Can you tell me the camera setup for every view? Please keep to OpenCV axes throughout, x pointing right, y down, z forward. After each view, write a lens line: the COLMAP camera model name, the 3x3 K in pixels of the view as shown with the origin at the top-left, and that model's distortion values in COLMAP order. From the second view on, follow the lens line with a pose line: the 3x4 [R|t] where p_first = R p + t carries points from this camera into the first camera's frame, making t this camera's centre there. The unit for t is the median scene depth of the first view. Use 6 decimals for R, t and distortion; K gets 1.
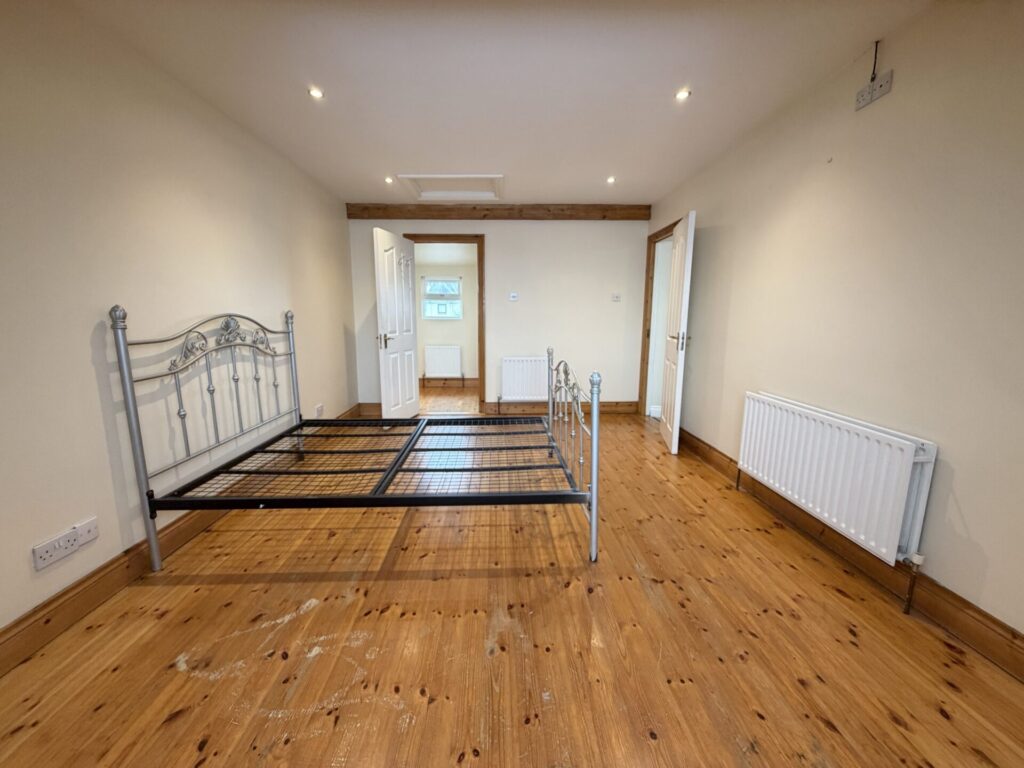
lens RADIAL K [[409.4, 0, 509.4], [0, 409.4, 384.2], [0, 0, 1]] dist [0.001351, -0.000094]
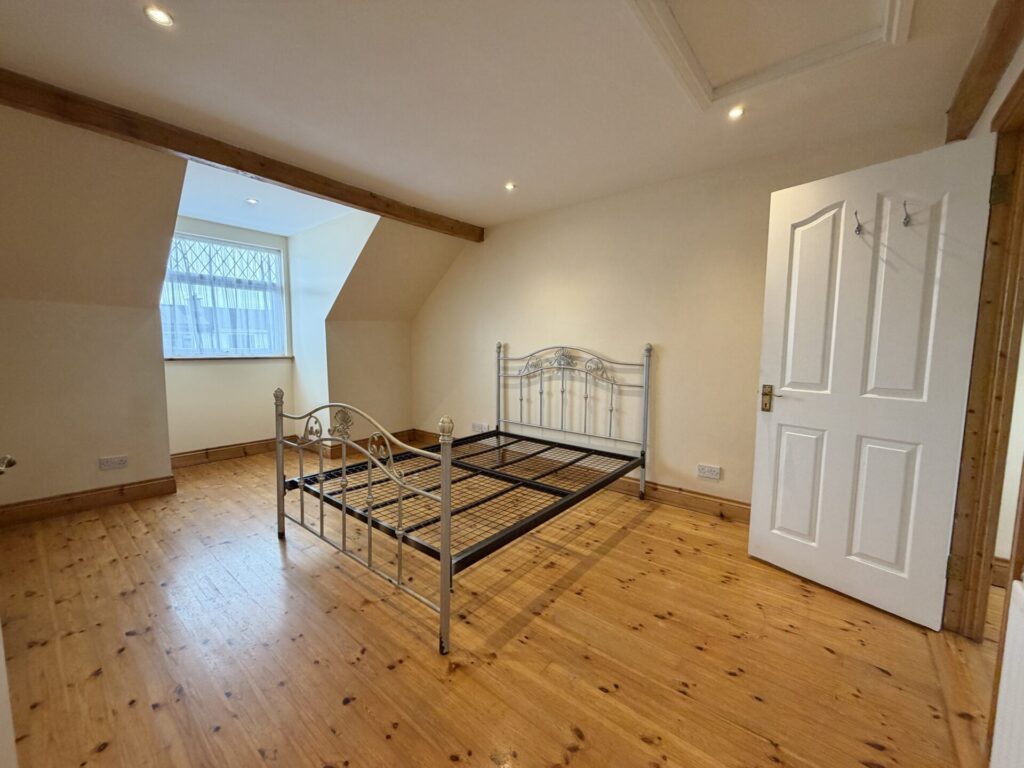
lens RADIAL K [[409.4, 0, 509.4], [0, 409.4, 384.2], [0, 0, 1]] dist [0.001351, -0.000094]
pose [[-0.662911, 0.067485, -0.745651, 0.526630], [-0.131131, 0.970070, 0.204376, -0.308044], [0.737126, 0.233261, -0.634220, 1.781369]]
